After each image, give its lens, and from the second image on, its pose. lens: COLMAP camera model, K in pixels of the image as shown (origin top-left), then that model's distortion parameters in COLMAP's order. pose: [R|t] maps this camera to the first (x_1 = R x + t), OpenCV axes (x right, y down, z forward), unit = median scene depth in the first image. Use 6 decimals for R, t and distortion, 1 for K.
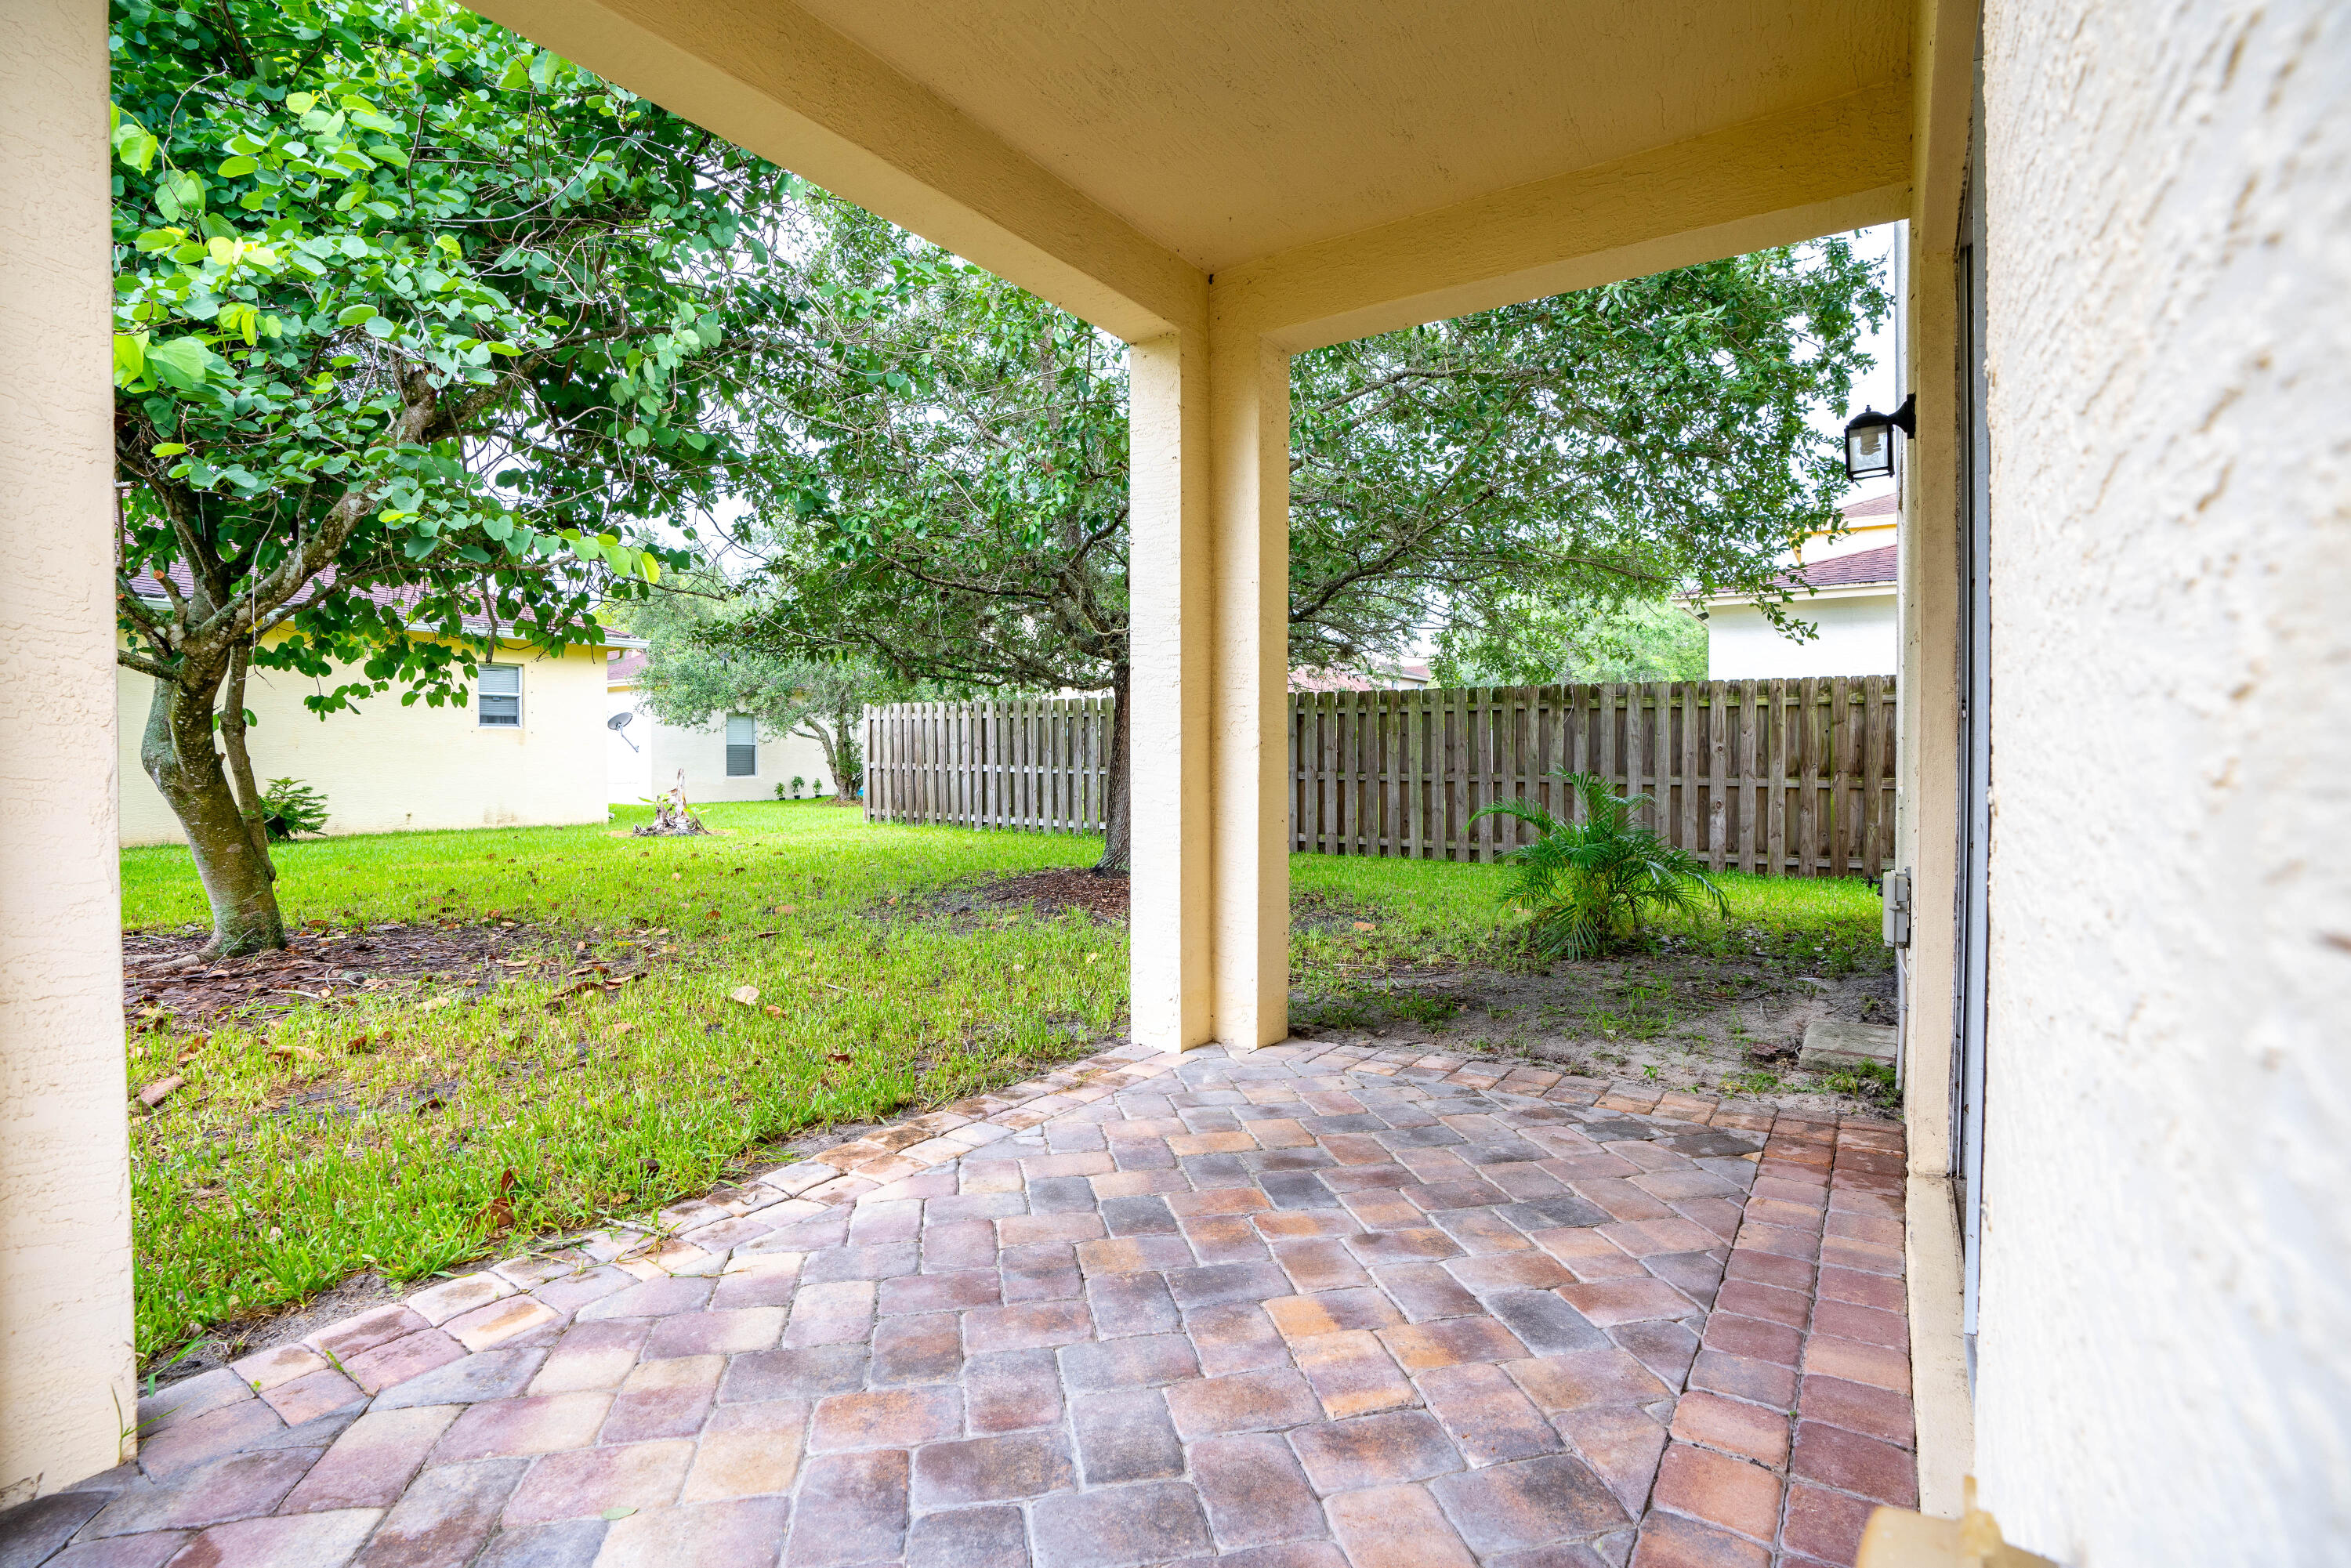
lens RADIAL K [[1073.1, 0, 1175.5], [0, 1073.1, 784.0], [0, 0, 1]] dist [-0.056782, 0.000824]
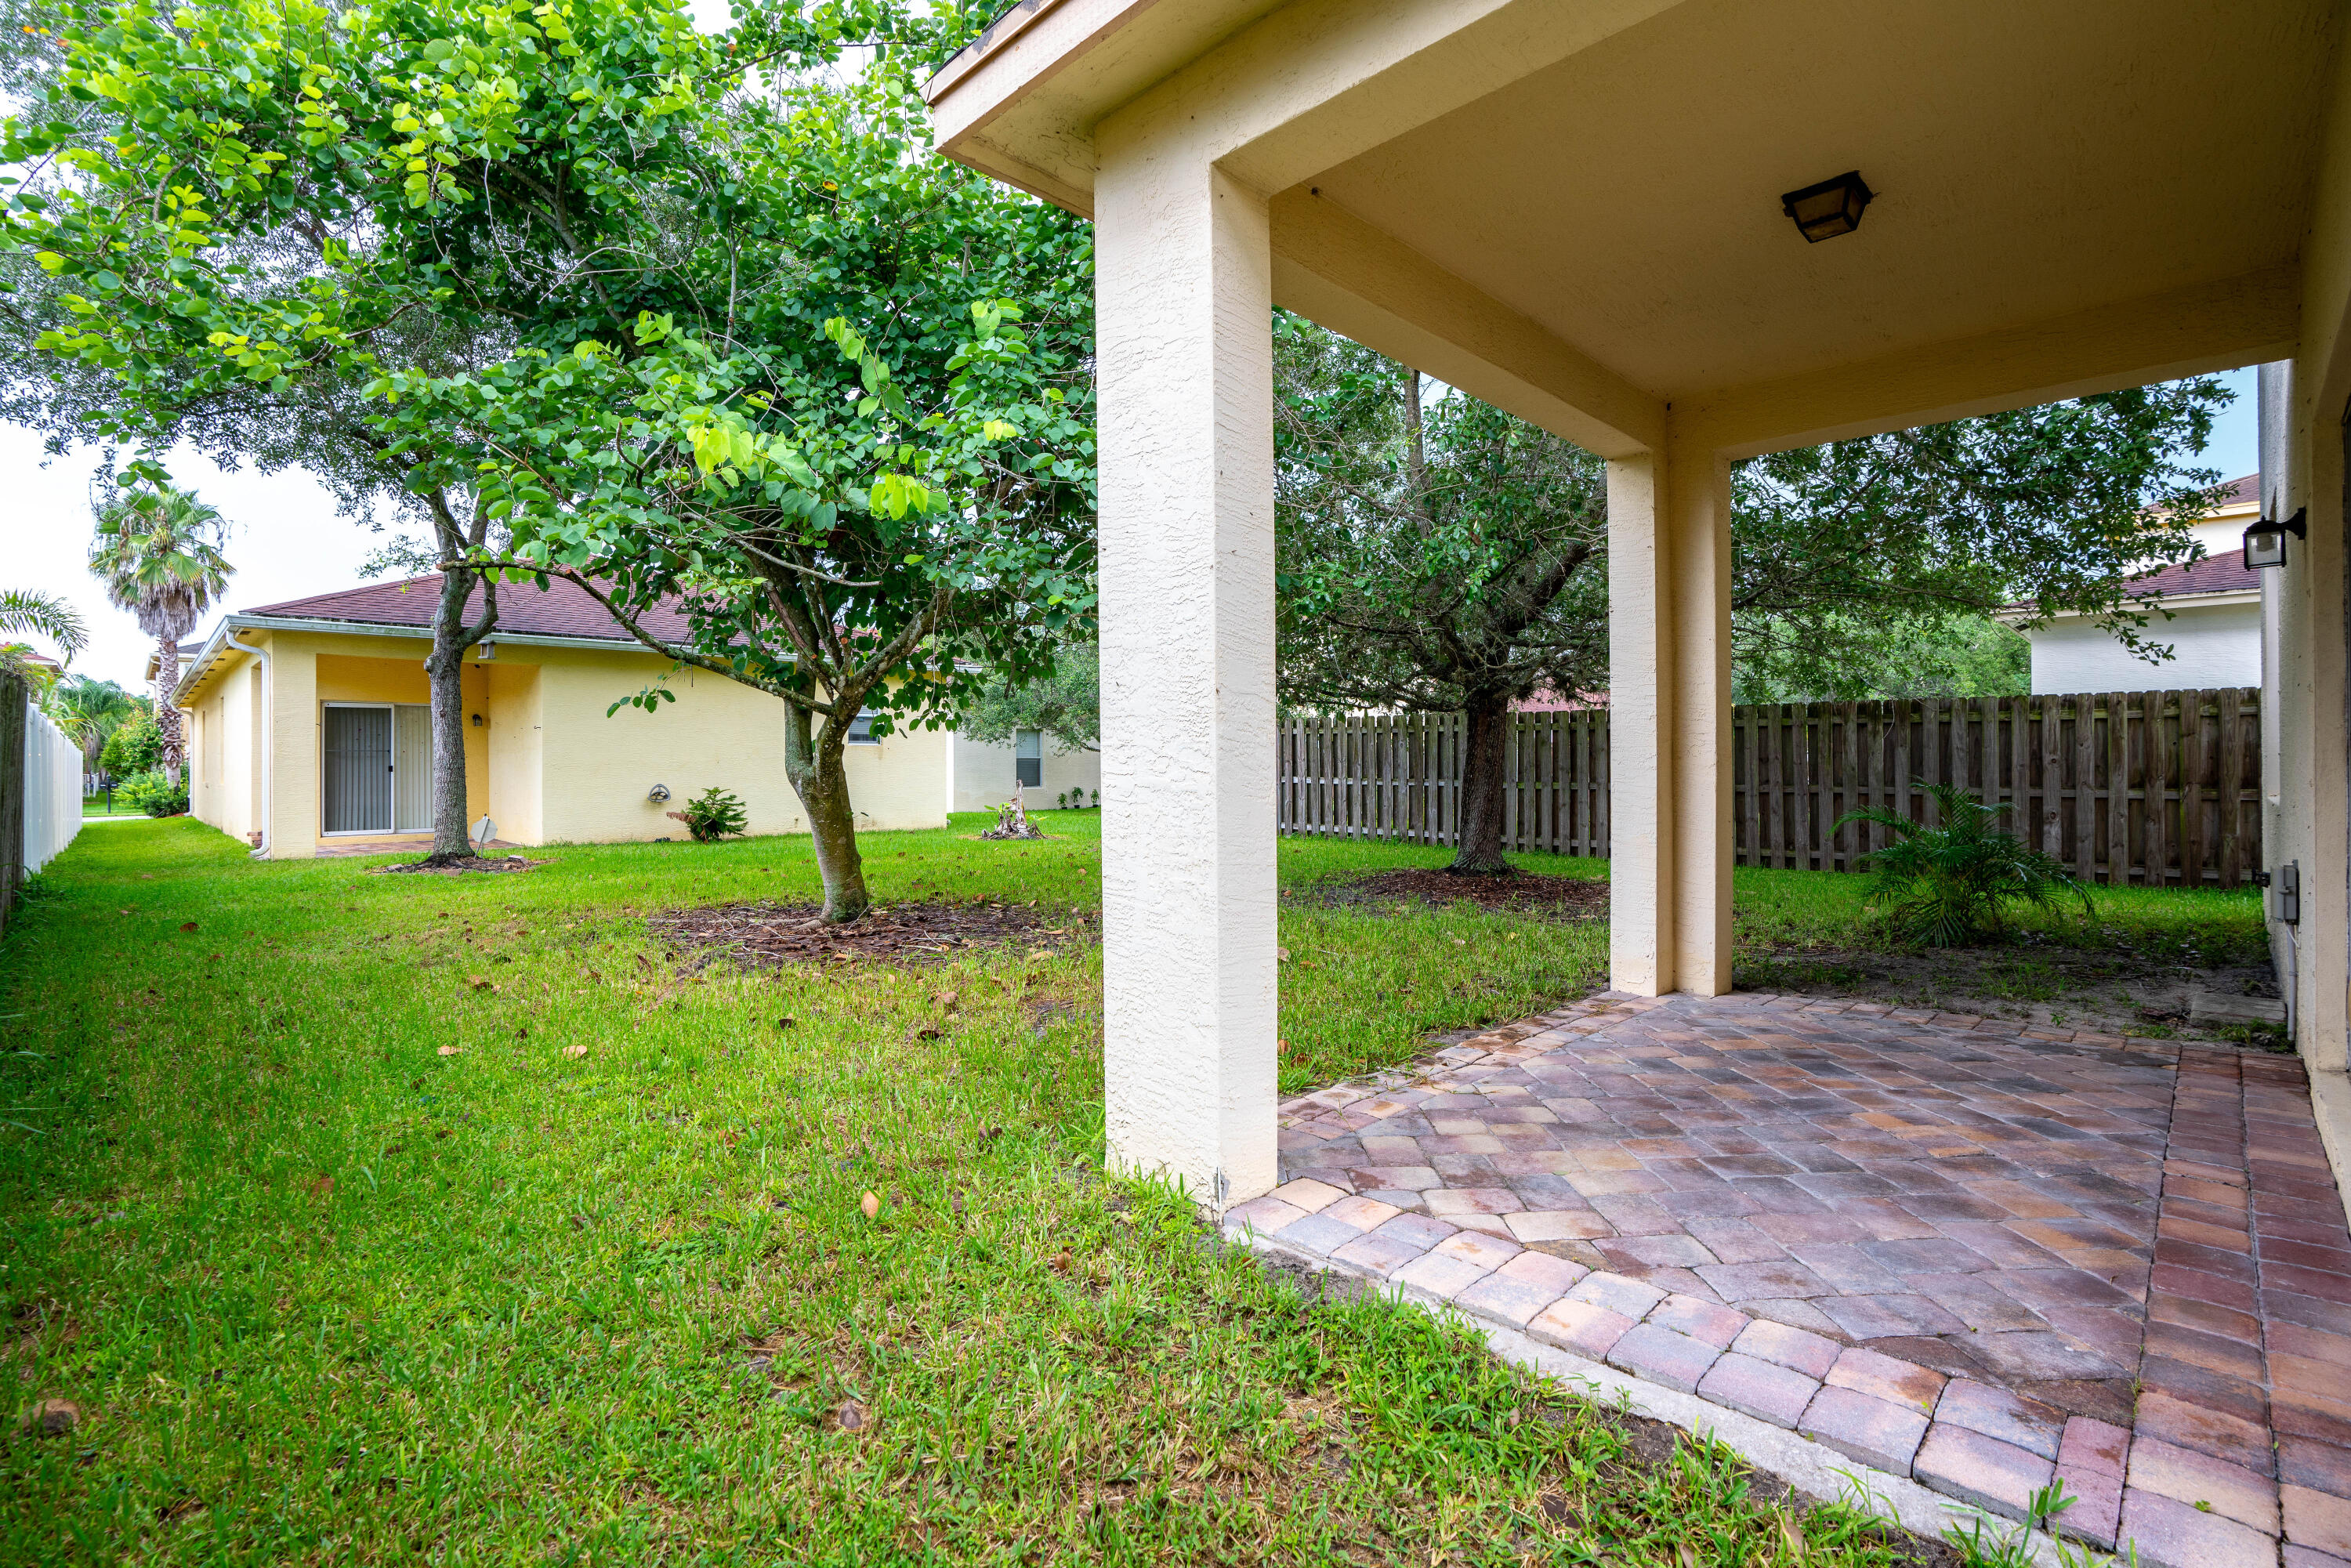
lens RADIAL K [[1089.2, 0, 1175.2], [0, 1089.2, 770.6], [0, 0, 1]] dist [-0.062477, 0.022680]
pose [[0.982341, -0.001531, -0.187095, -0.180097], [-0.002772, 0.999738, -0.022738, 0.002467], [0.187081, 0.022855, 0.982079, -0.227176]]
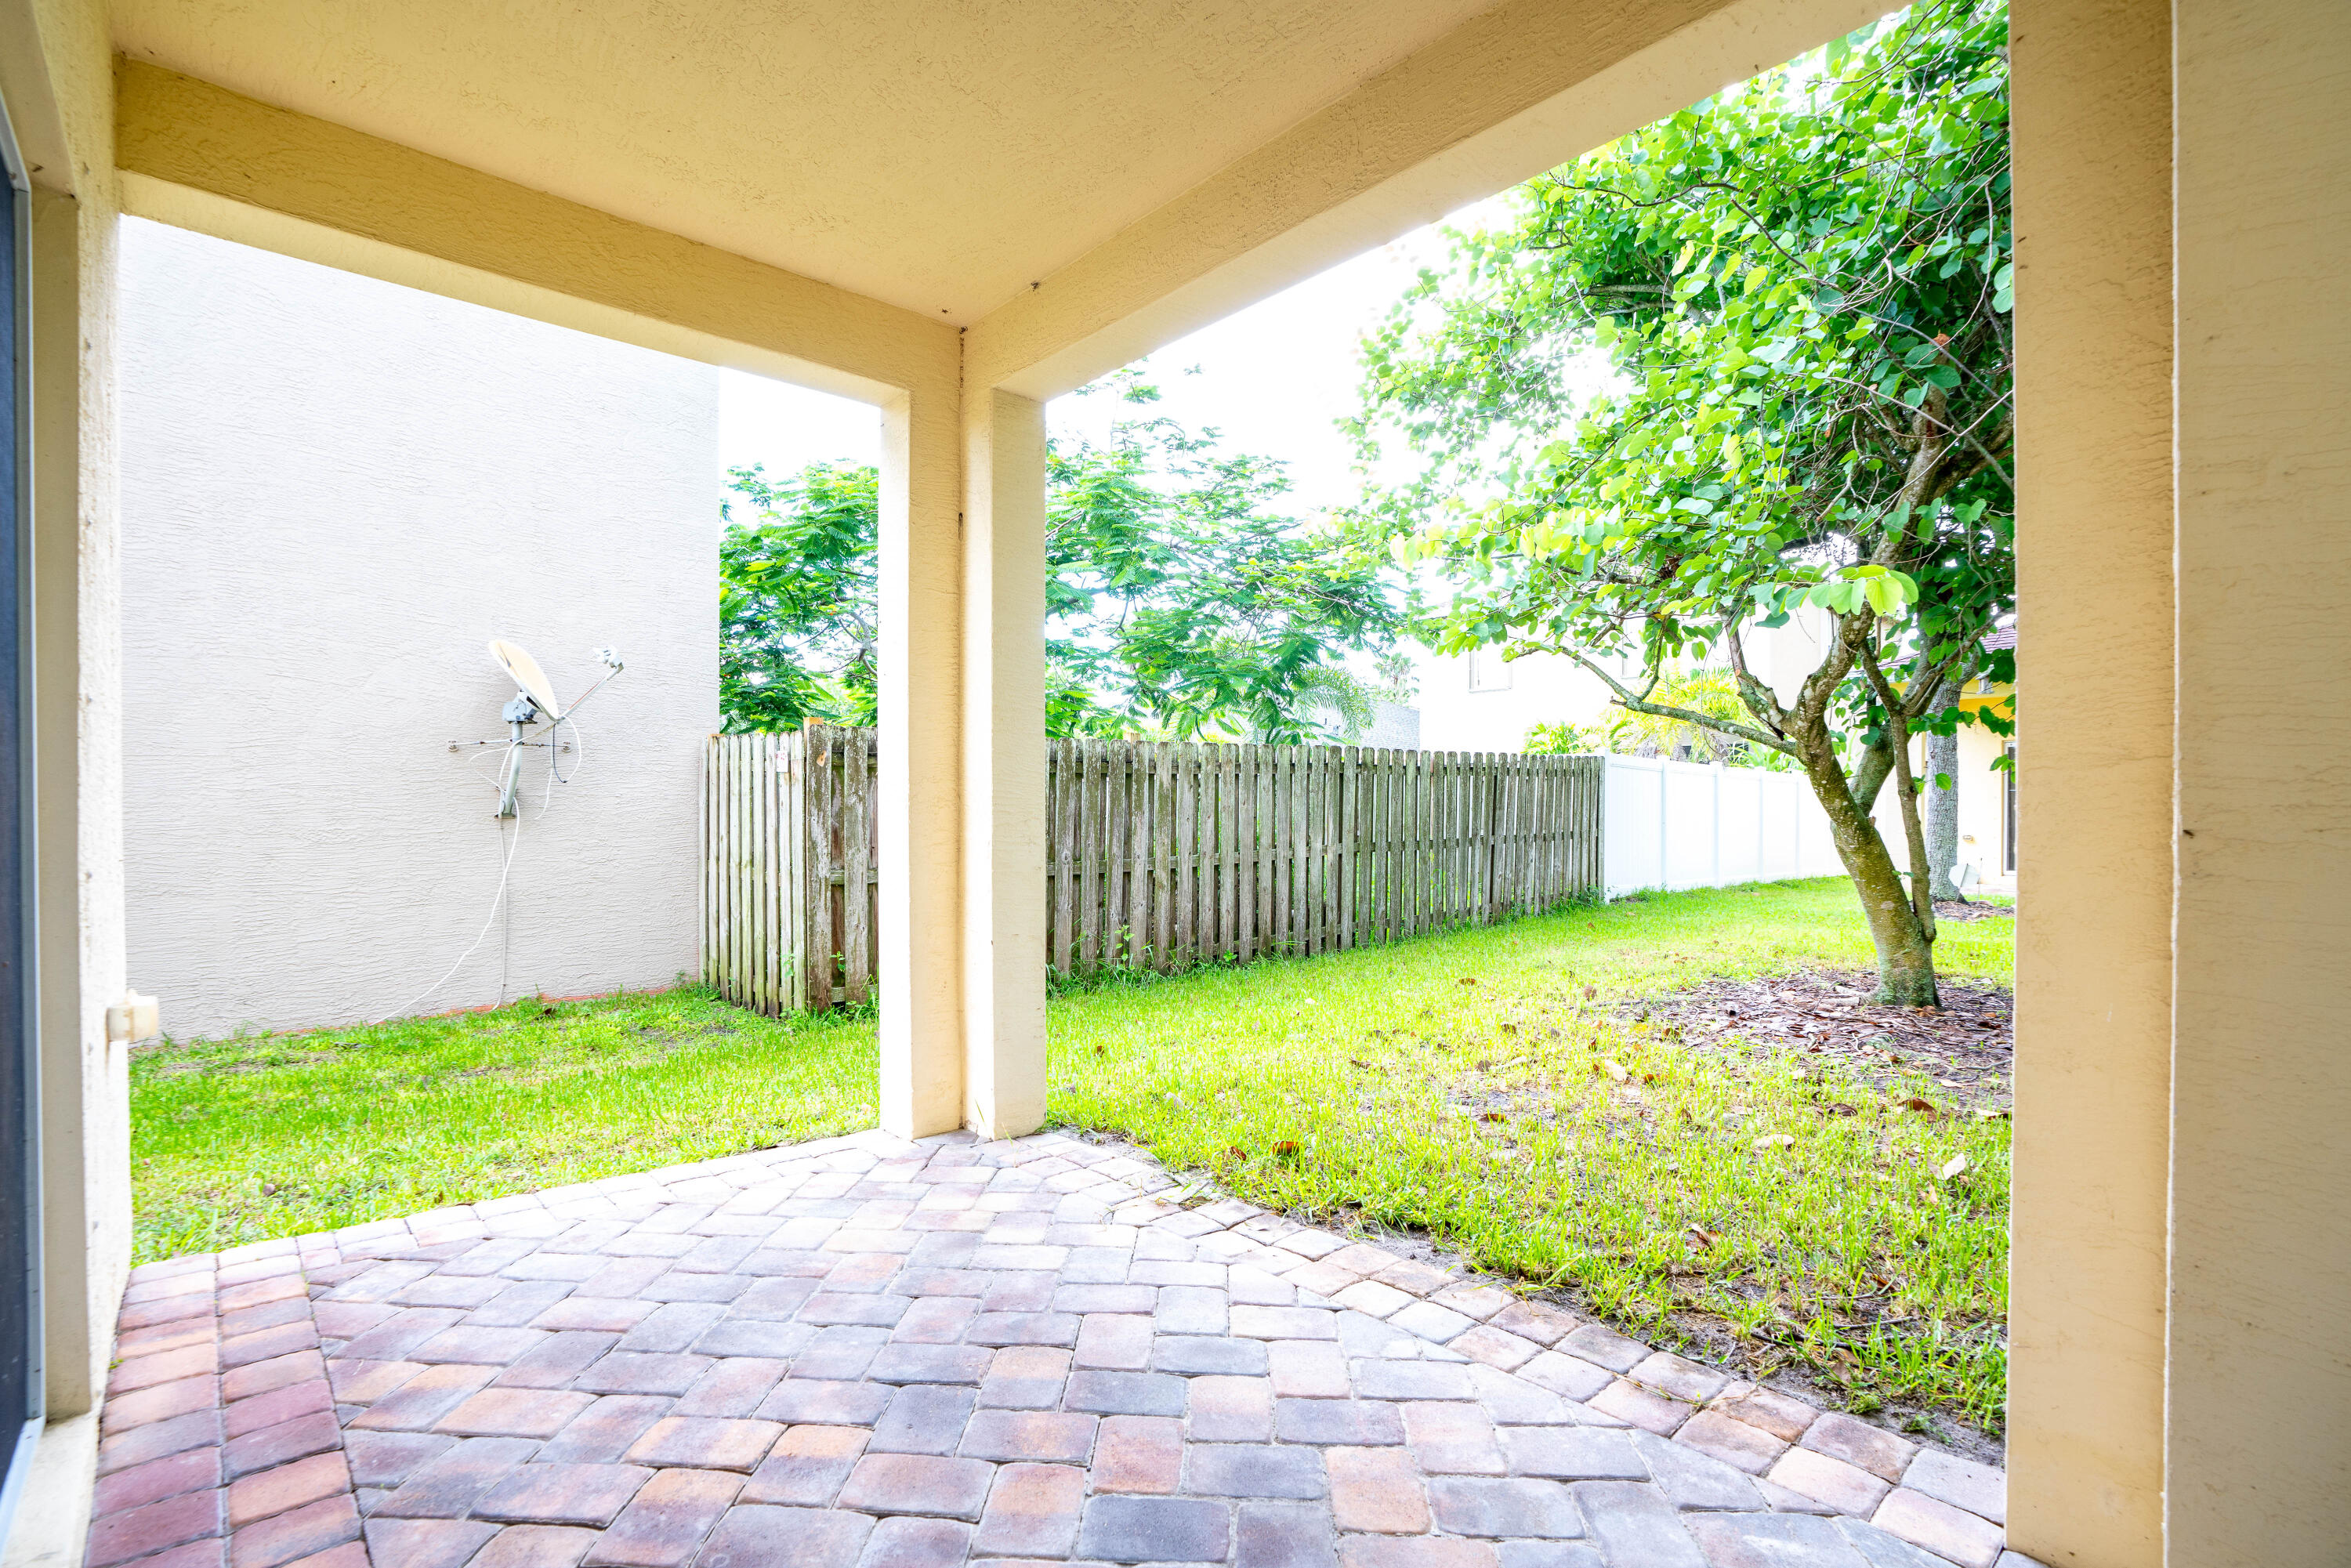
lens RADIAL K [[1104.9, 0, 1176.3], [0, 1104.9, 825.1], [0, 0, 1]] dist [-0.066091, 0.024002]
pose [[-0.233488, 0.015088, -0.972243, 0.273657], [-0.022568, 0.999526, 0.020931, -0.021623], [0.972098, 0.026829, -0.233037, 0.429230]]
